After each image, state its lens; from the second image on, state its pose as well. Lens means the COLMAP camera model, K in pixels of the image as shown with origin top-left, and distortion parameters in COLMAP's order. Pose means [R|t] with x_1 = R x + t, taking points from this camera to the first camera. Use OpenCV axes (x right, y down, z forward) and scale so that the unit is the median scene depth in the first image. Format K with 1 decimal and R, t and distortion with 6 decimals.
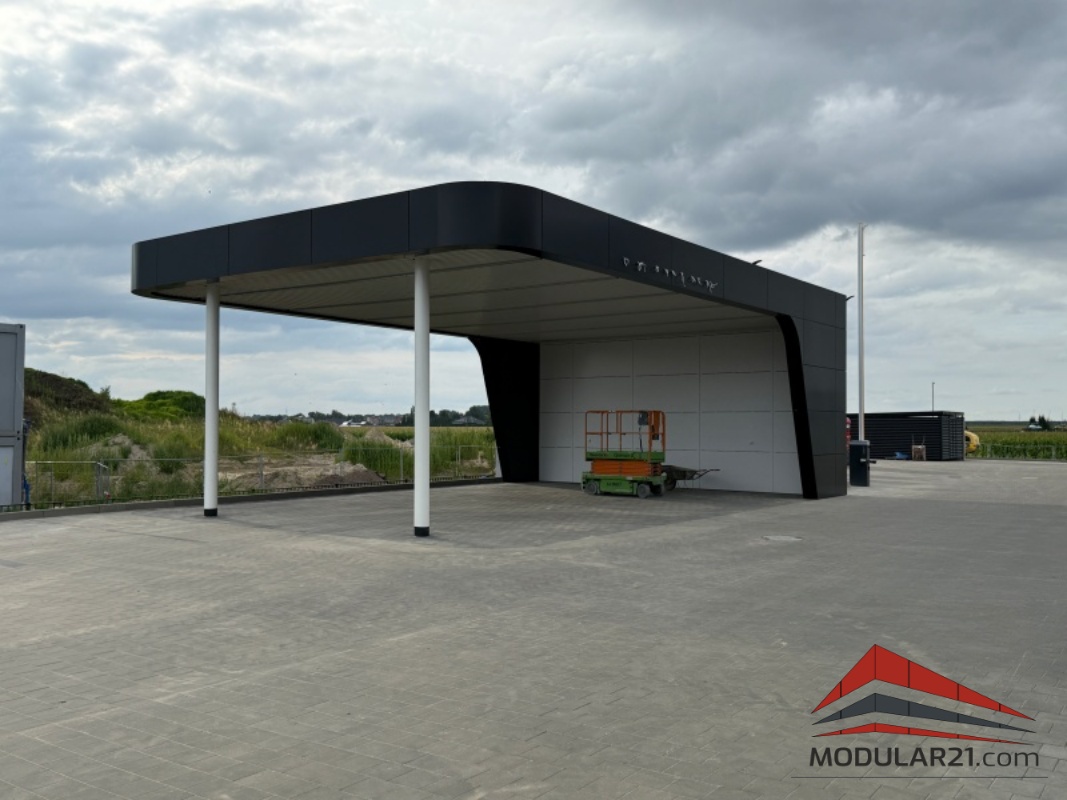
lens RADIAL K [[954.3, 0, 539.6], [0, 954.3, 399.2], [0, 0, 1]] dist [0.064495, -0.006156]
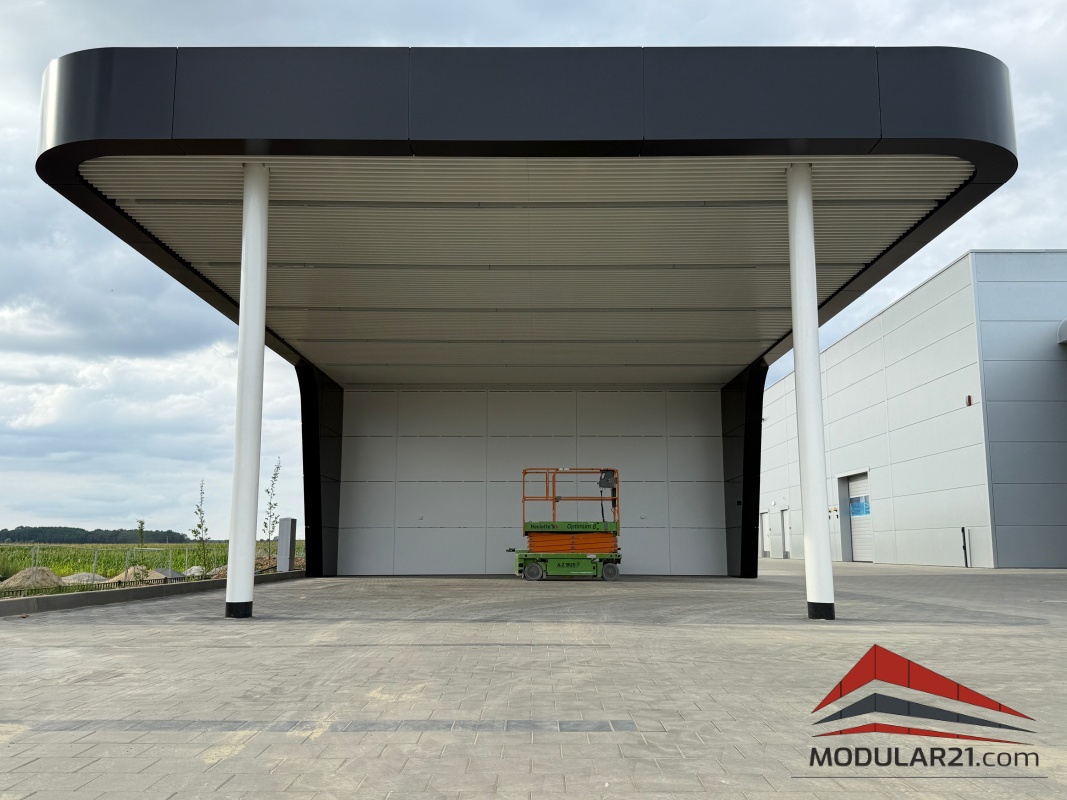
lens RADIAL K [[954.3, 0, 528.3], [0, 954.3, 401.2], [0, 0, 1]] dist [0.064495, -0.006156]
pose [[0.808273, 0.084649, 0.582692, -0.399430], [-0.012850, 0.991912, -0.126273, 0.055595], [-0.588668, 0.094576, 0.802823, 0.389493]]
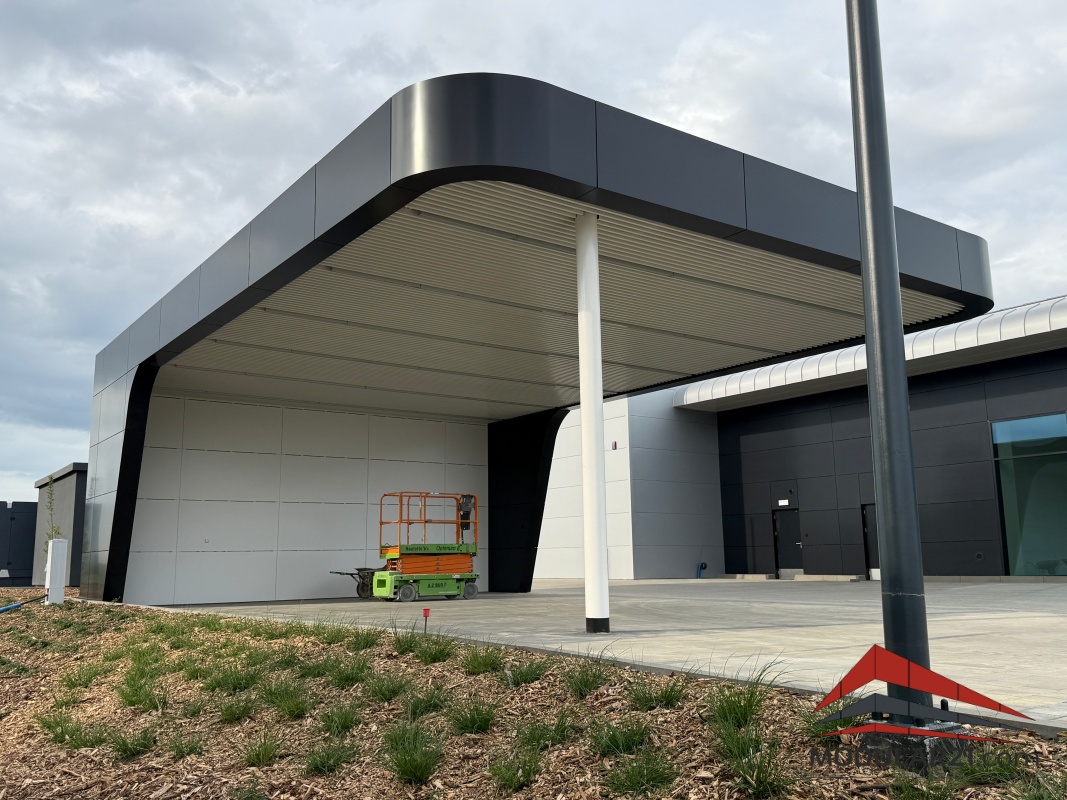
lens RADIAL K [[954.3, 0, 536.1], [0, 954.3, 397.2], [0, 0, 1]] dist [0.064495, -0.006156]
pose [[0.279908, 0.154695, 0.947481, -0.676034], [-0.007748, 0.987264, -0.158901, 0.059617], [-0.959995, 0.037136, 0.277542, 0.684374]]
